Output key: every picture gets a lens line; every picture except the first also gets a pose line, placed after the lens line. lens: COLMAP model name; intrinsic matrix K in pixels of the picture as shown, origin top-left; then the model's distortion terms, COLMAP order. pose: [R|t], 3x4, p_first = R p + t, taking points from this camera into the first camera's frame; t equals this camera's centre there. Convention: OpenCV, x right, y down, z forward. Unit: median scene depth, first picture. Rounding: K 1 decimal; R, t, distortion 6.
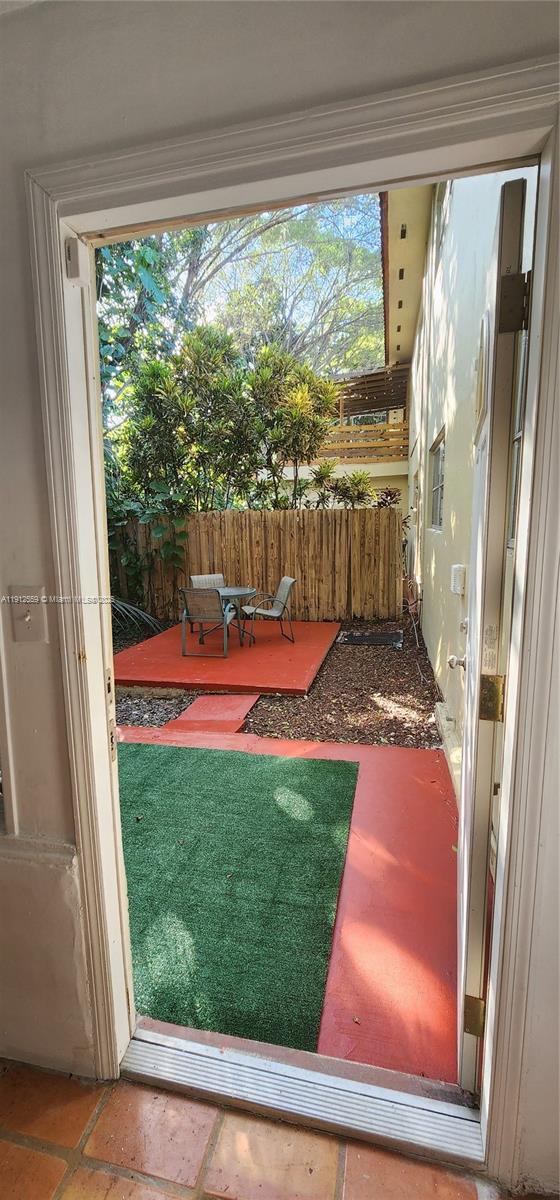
lens RADIAL K [[498.4, 0, 278.7], [0, 498.4, 599.0], [0, 0, 1]] dist [-0.001660, -0.000021]
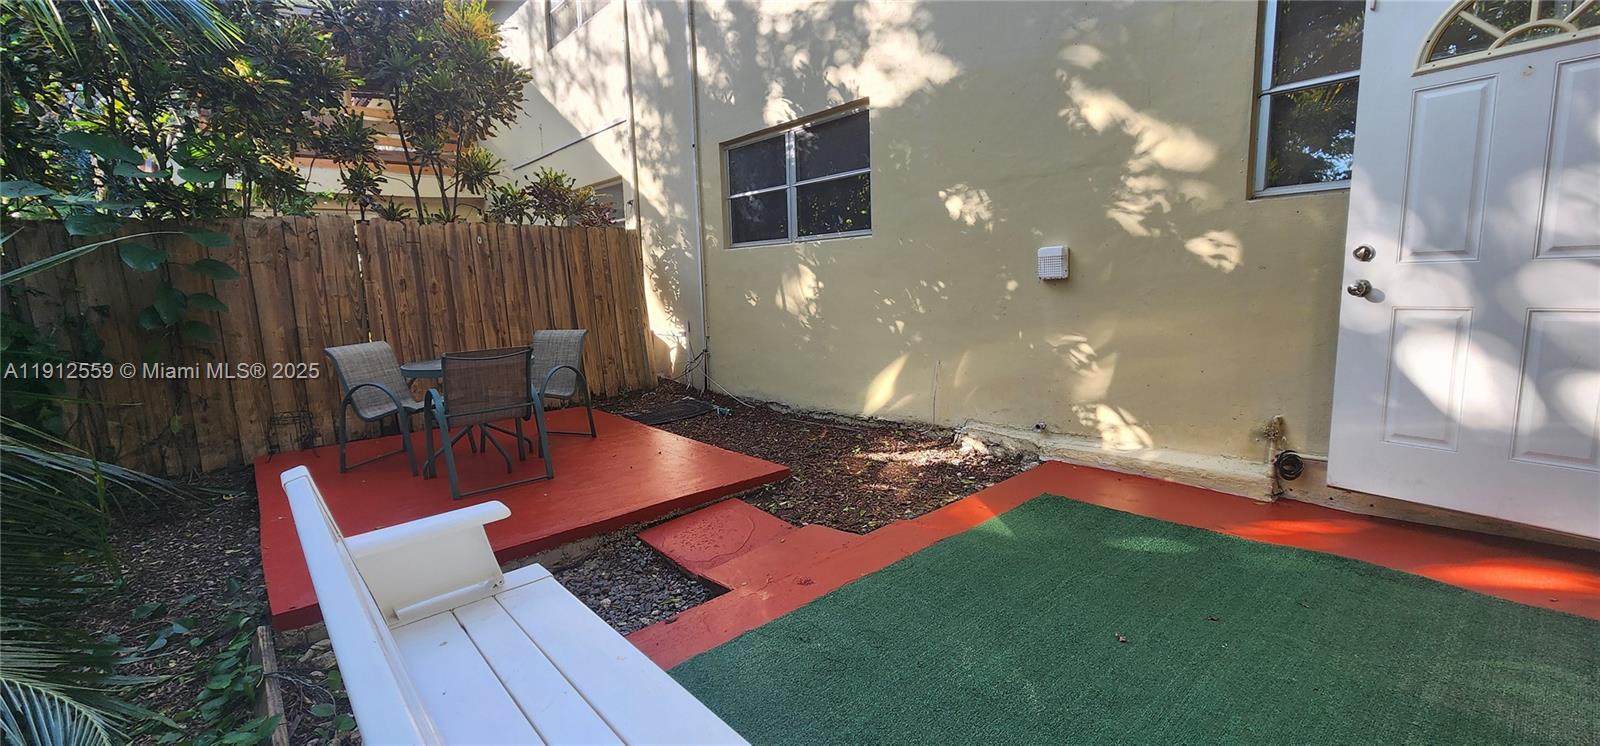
lens RADIAL K [[664.5, 0, 801.4], [0, 664.5, 378.4], [0, 0, 1]] dist [-0.001660, -0.000021]
pose [[0.594353, -0.125777, 0.794308, -0.368892], [0.148684, 0.987853, 0.045169, 0.016302], [-0.790340, 0.091255, 0.605834, 0.267512]]
